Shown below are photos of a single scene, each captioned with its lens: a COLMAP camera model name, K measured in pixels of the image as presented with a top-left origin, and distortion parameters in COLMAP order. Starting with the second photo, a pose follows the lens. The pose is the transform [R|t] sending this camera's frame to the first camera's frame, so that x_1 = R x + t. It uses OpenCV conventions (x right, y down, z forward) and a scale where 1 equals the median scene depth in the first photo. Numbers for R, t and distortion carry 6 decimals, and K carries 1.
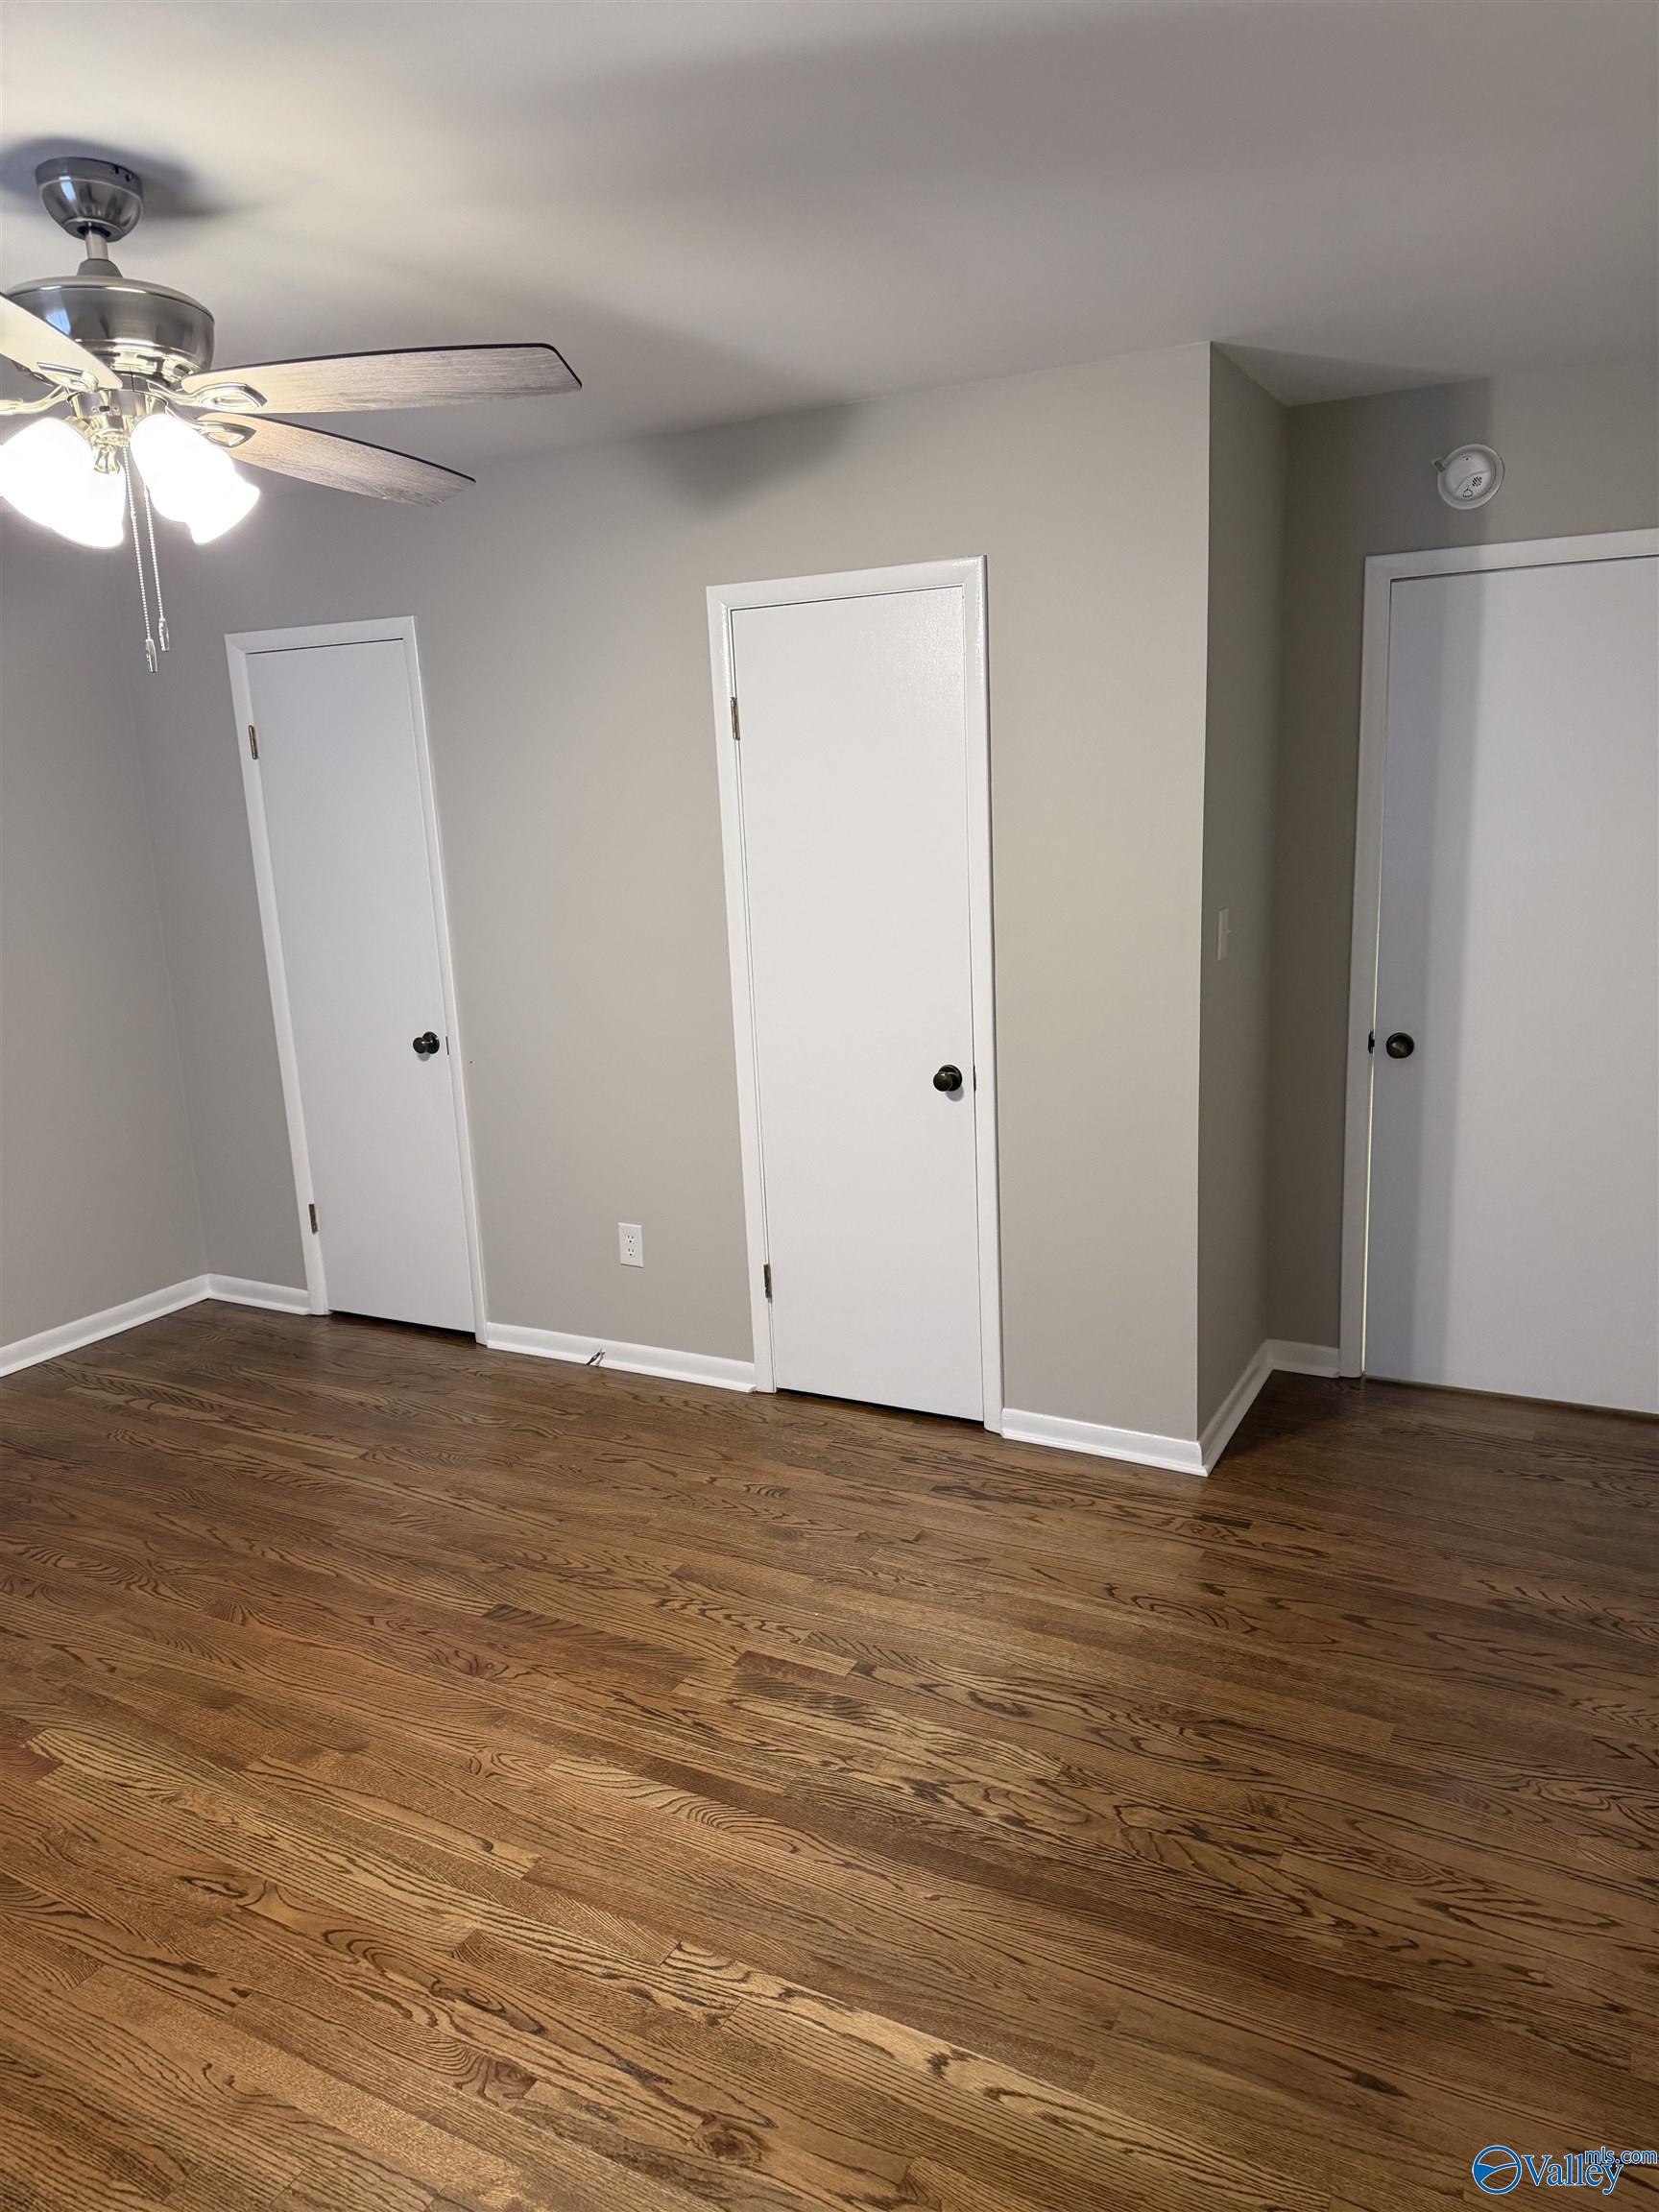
lens RADIAL K [[1568.1, 0, 806.4], [0, 1568.1, 1078.5], [0, 0, 1]] dist [0.047100, -0.040962]
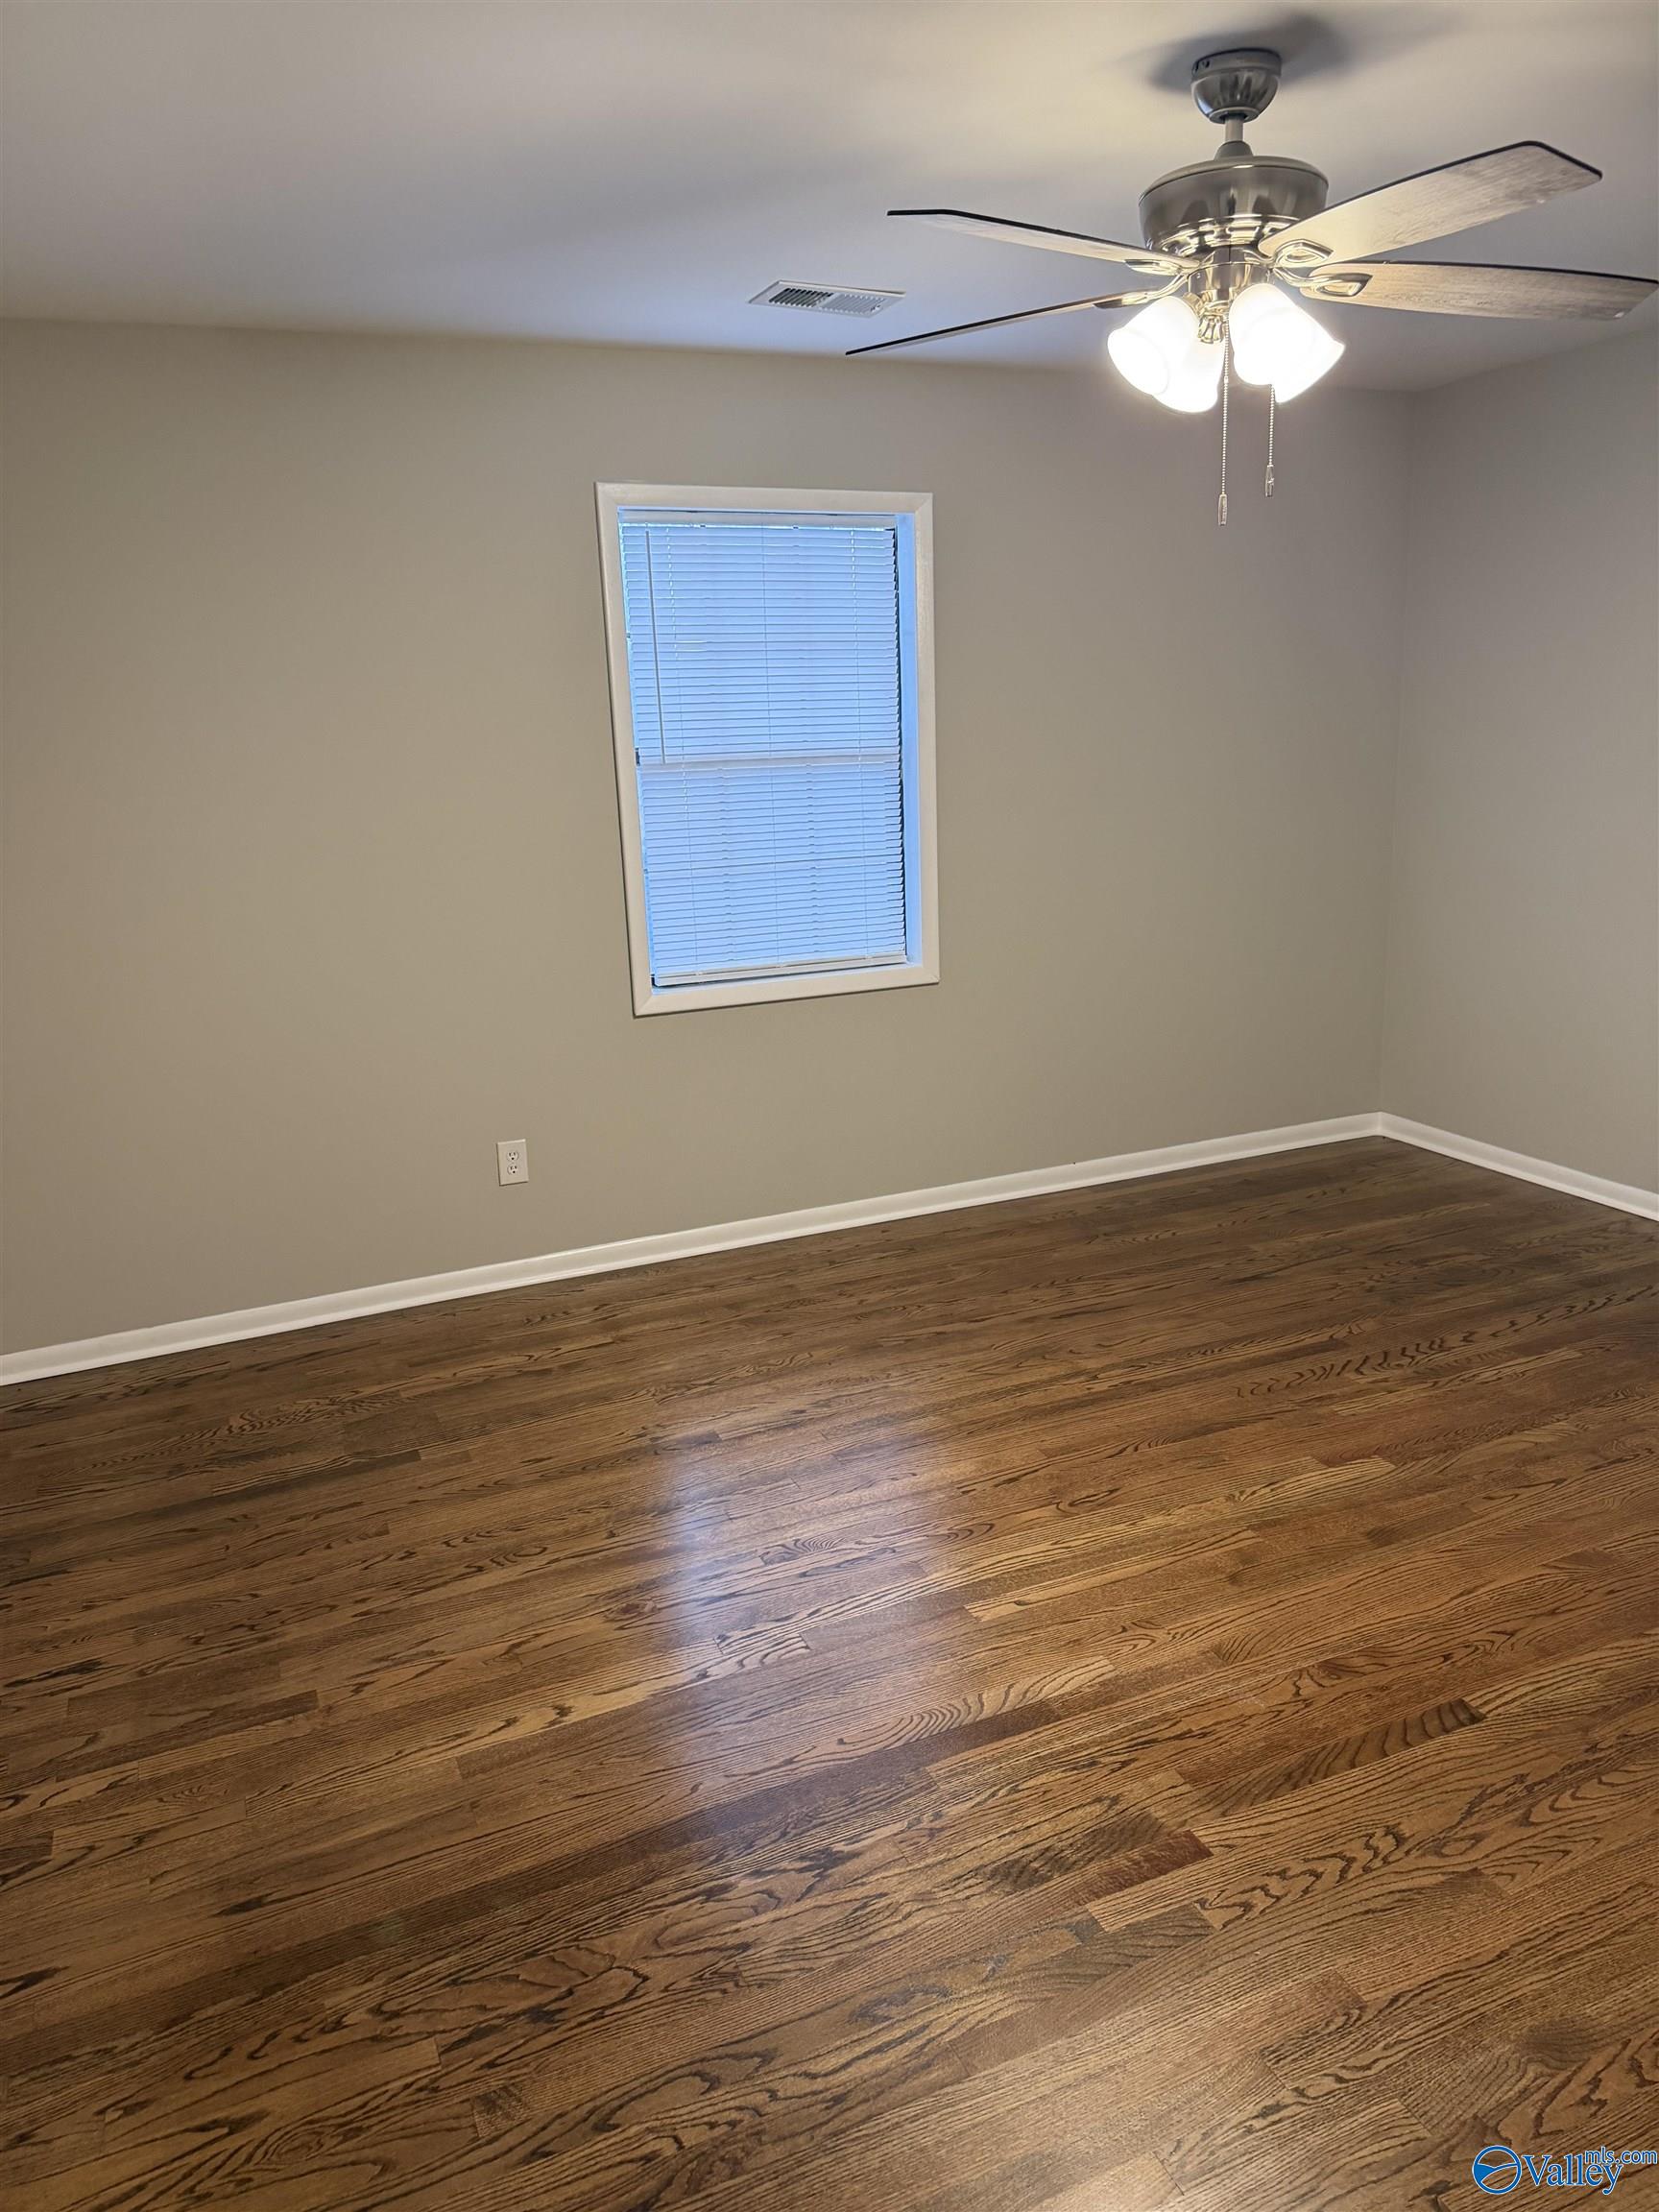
lens RADIAL K [[1568.1, 0, 837.1], [0, 1568.1, 1091.4], [0, 0, 1]] dist [0.047100, -0.040962]
pose [[-0.598151, 0.251278, -0.760970, 0.493705], [-0.090273, 0.922399, 0.375541, -0.200417], [0.796283, 0.293325, -0.529050, 1.069332]]
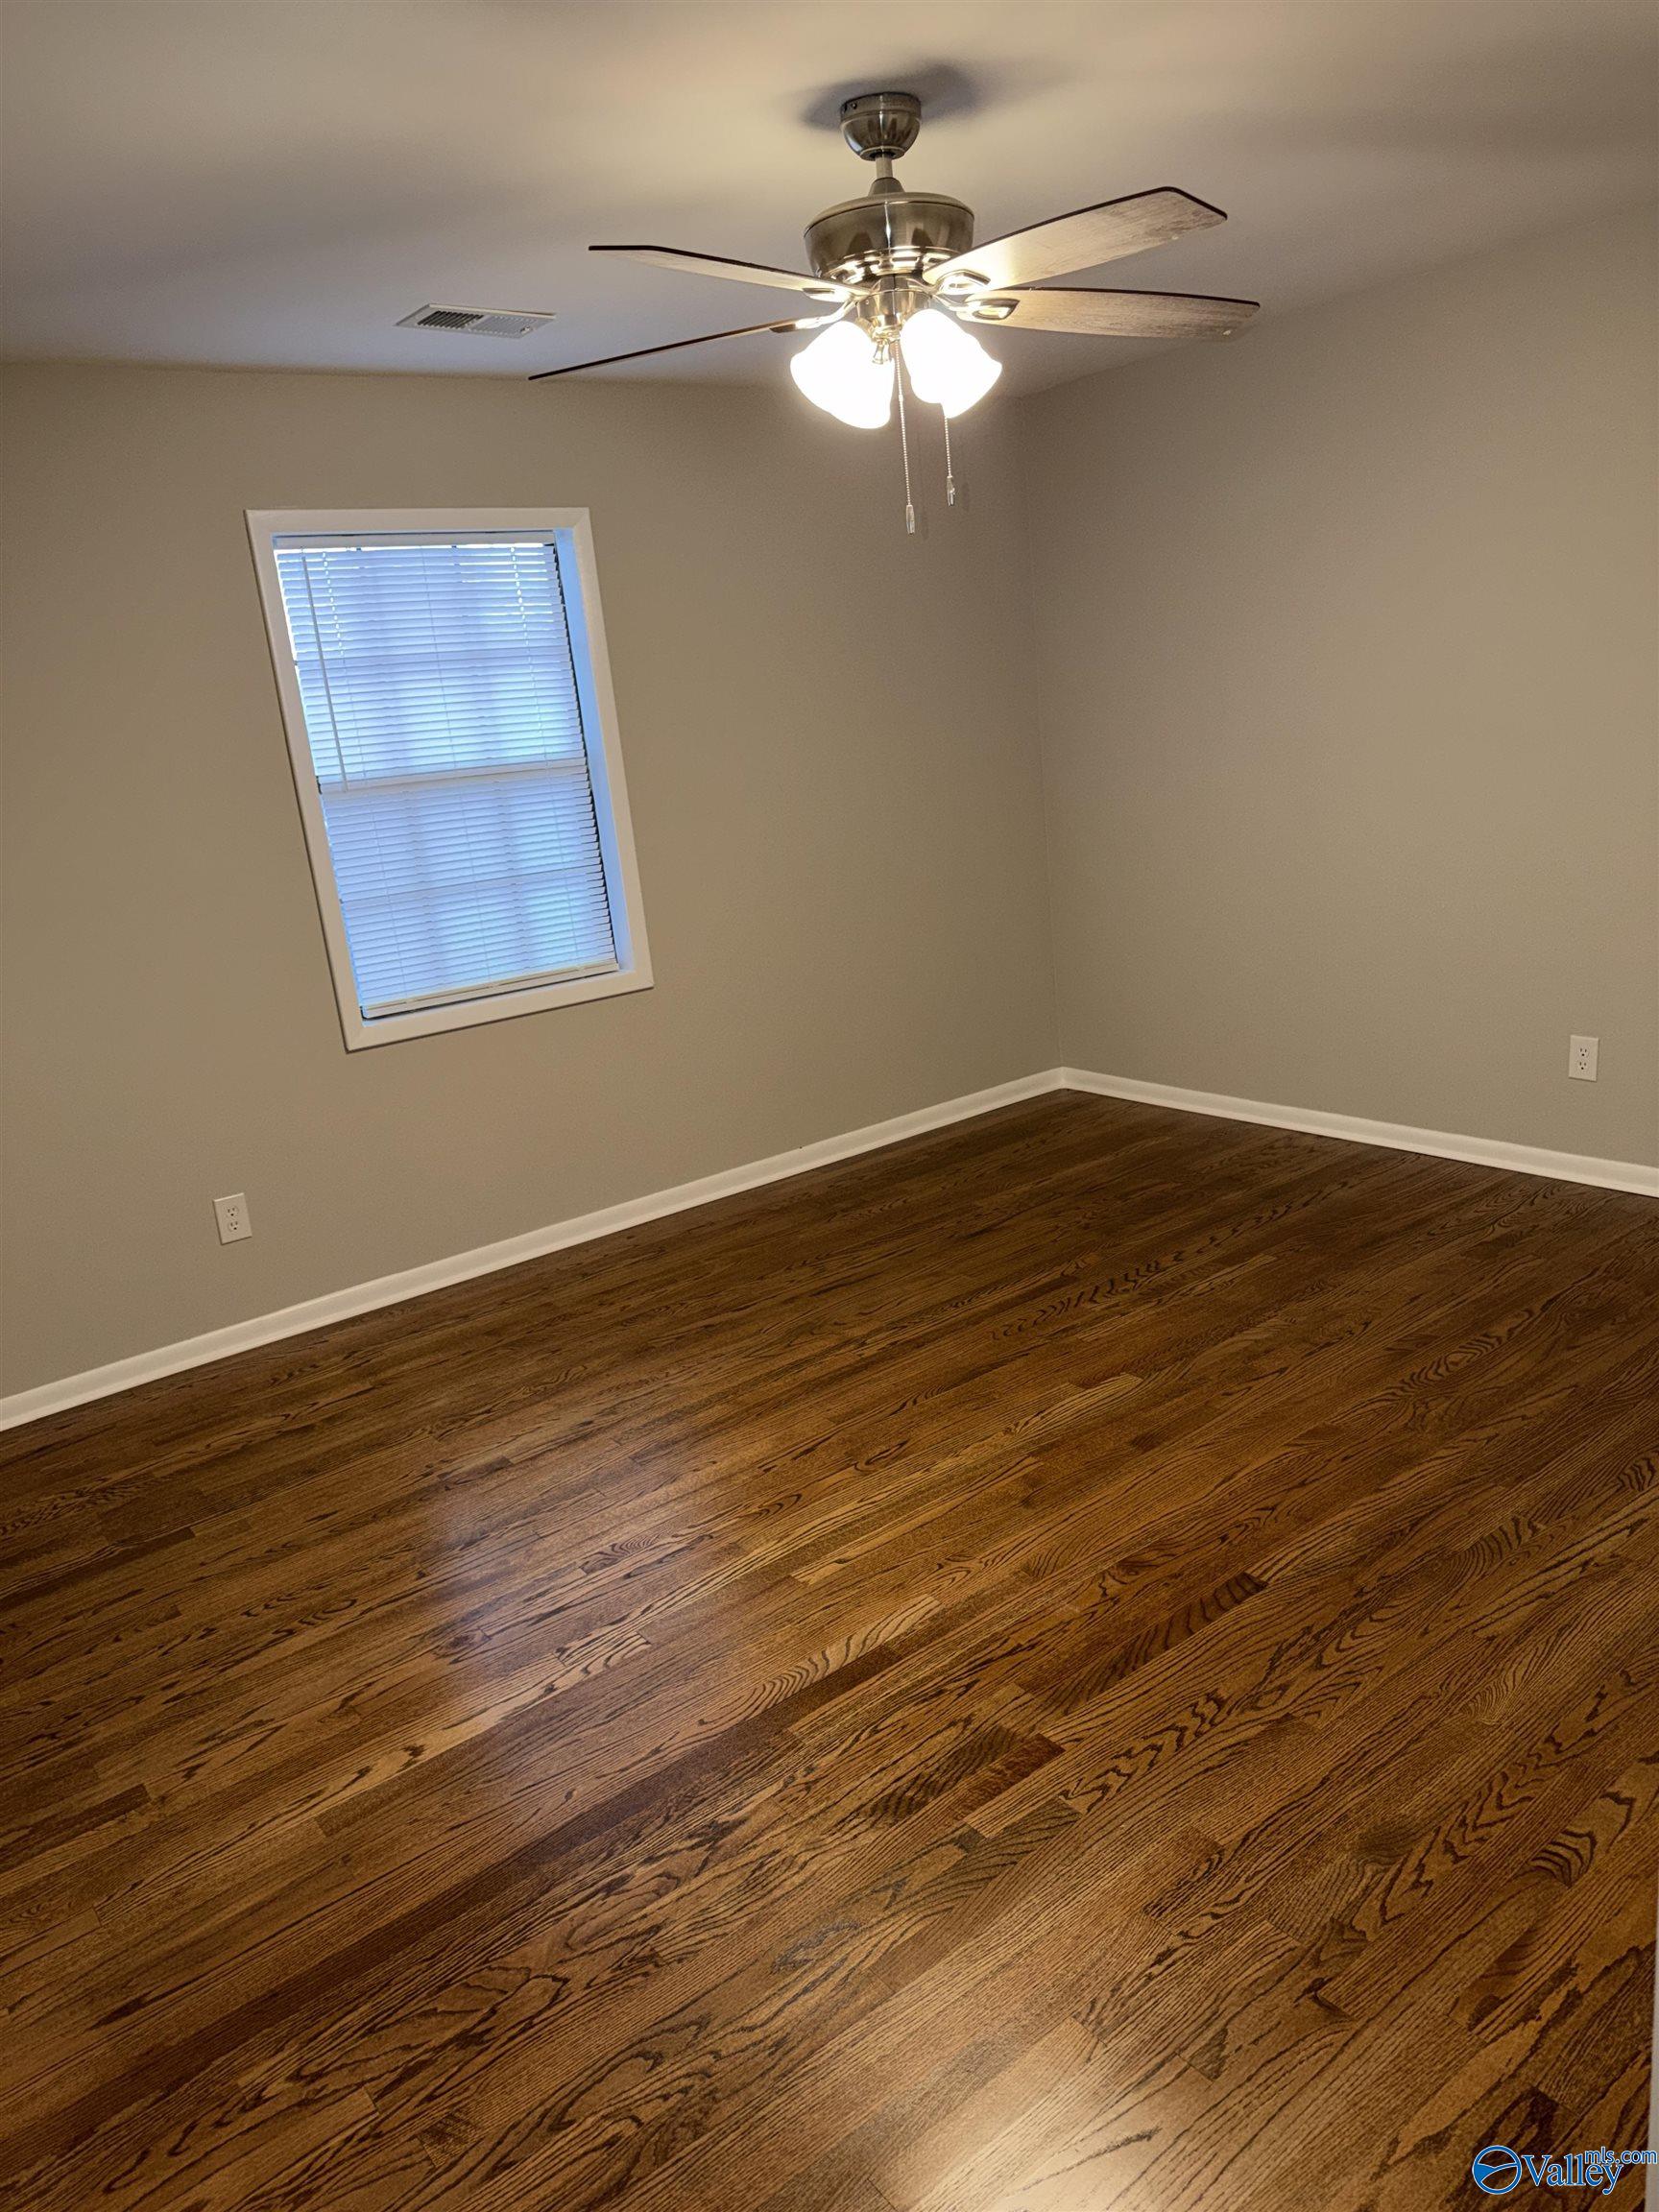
lens RADIAL K [[1568.1, 0, 828.3], [0, 1568.1, 1086.3], [0, 0, 1]] dist [0.047100, -0.040962]
pose [[-0.392657, 0.305296, -0.867534, 0.551390], [-0.057040, 0.933395, 0.354290, -0.202274], [0.917914, 0.188598, -0.349090, 1.032302]]
